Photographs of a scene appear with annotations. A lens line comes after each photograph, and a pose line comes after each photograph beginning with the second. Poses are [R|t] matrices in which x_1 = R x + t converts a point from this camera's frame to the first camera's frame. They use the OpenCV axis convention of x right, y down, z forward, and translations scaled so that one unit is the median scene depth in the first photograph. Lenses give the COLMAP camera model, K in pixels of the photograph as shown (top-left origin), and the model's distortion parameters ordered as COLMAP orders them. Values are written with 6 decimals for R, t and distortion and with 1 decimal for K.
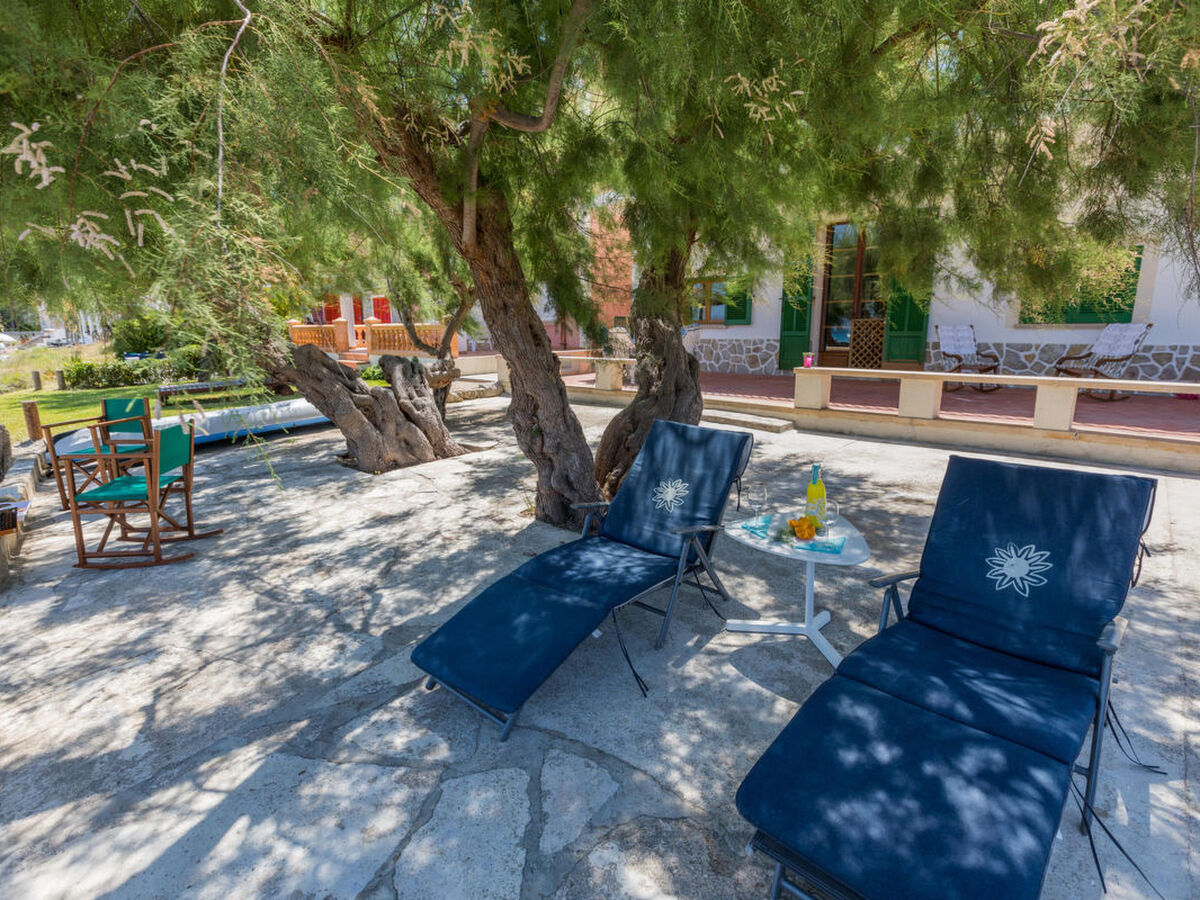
lens RADIAL K [[602.8, 0, 603.4], [0, 602.8, 450.5], [0, 0, 1]] dist [0.003802, -0.003241]
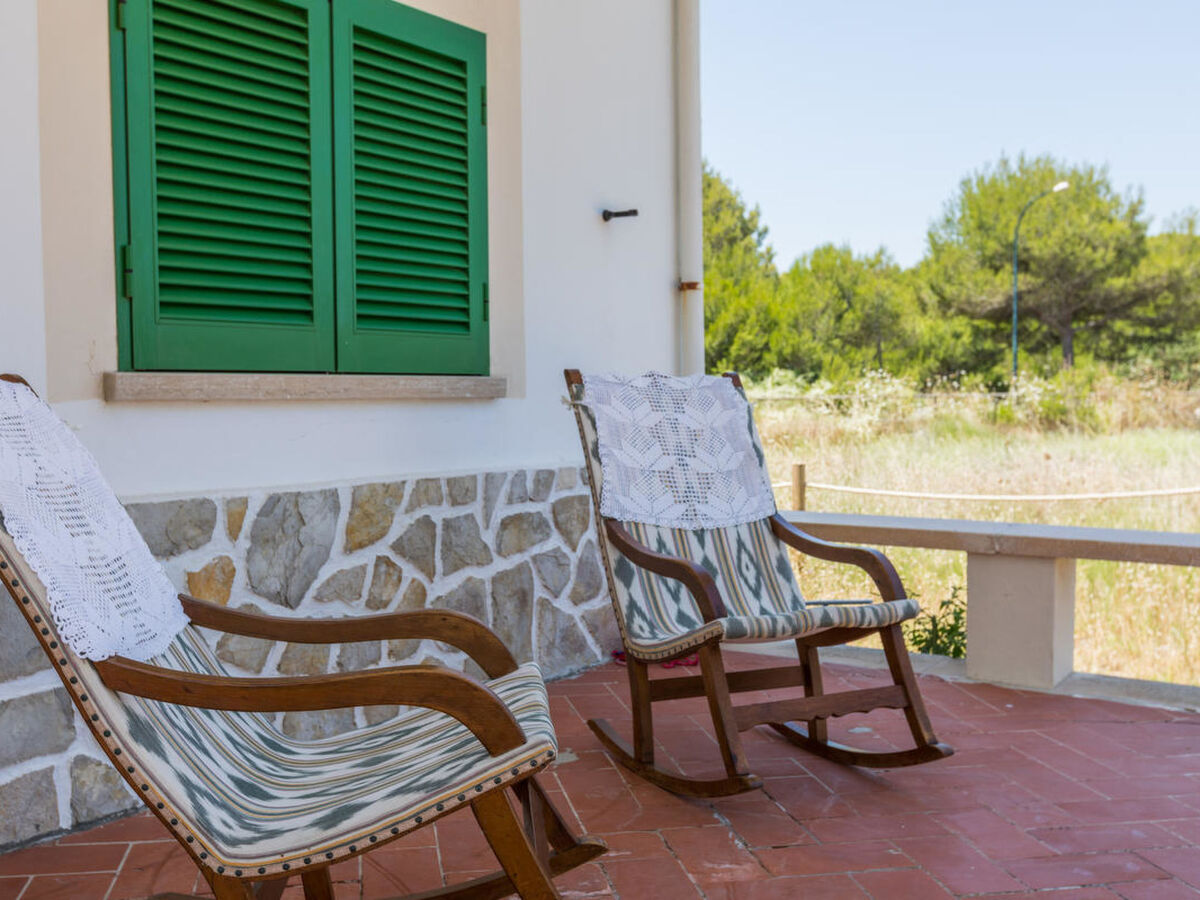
lens RADIAL K [[1301.8, 0, 600.0], [0, 1301.8, 450.0], [0, 0, 1]] dist [-0.004551, -0.014142]
pose [[-0.160976, -0.037732, 0.986237, 0.537063], [0.205293, 0.976133, 0.070854, -0.282215], [-0.965371, 0.213873, -0.149388, 1.395303]]
